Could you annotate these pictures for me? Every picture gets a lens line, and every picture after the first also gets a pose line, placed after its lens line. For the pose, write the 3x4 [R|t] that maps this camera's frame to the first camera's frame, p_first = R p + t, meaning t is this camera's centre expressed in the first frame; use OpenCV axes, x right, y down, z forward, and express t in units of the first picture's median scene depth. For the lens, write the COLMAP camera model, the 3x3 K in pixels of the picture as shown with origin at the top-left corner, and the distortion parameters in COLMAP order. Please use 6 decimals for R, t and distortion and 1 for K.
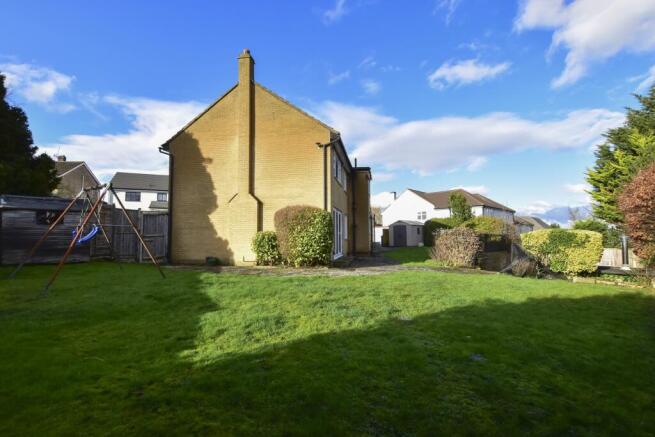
lens RADIAL K [[287.6, 0, 327.5], [0, 287.6, 218.5], [0, 0, 1]] dist [-0.009264, 0.000635]
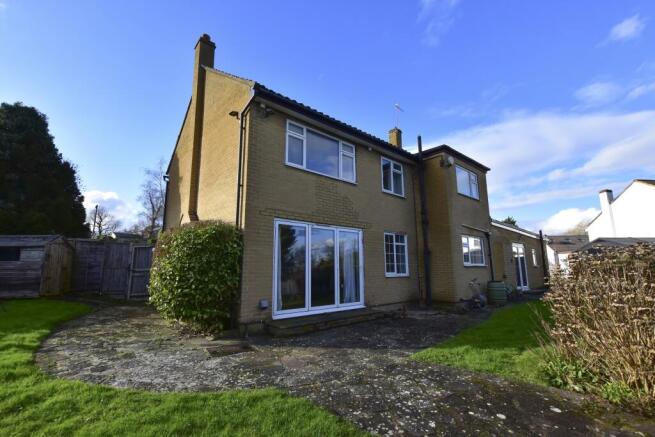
lens RADIAL K [[287.6, 0, 327.5], [0, 287.6, 218.5], [0, 0, 1]] dist [-0.009264, 0.000635]
pose [[0.787321, -0.105472, -0.607454, 0.226106], [0.043008, 0.992254, -0.116542, 0.015034], [0.615041, 0.065631, 0.785759, 0.333712]]
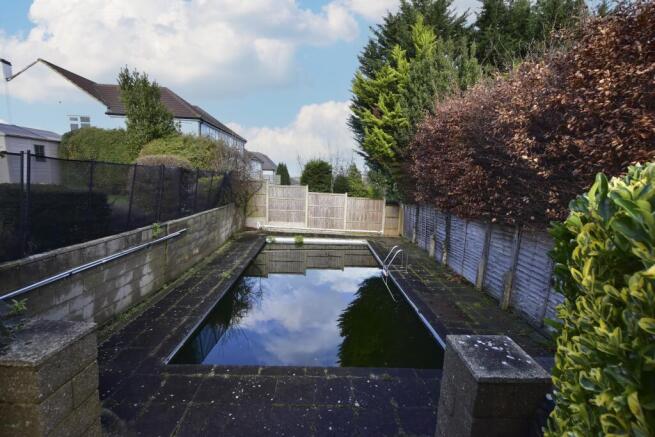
lens RADIAL K [[287.6, 0, 327.5], [0, 287.6, 218.5], [0, 0, 1]] dist [-0.009264, 0.000635]
pose [[0.648075, -0.074451, 0.757929, 0.388232], [-0.095481, 0.979415, 0.177849, 0.033623], [-0.755567, -0.187628, 0.627625, 0.611992]]
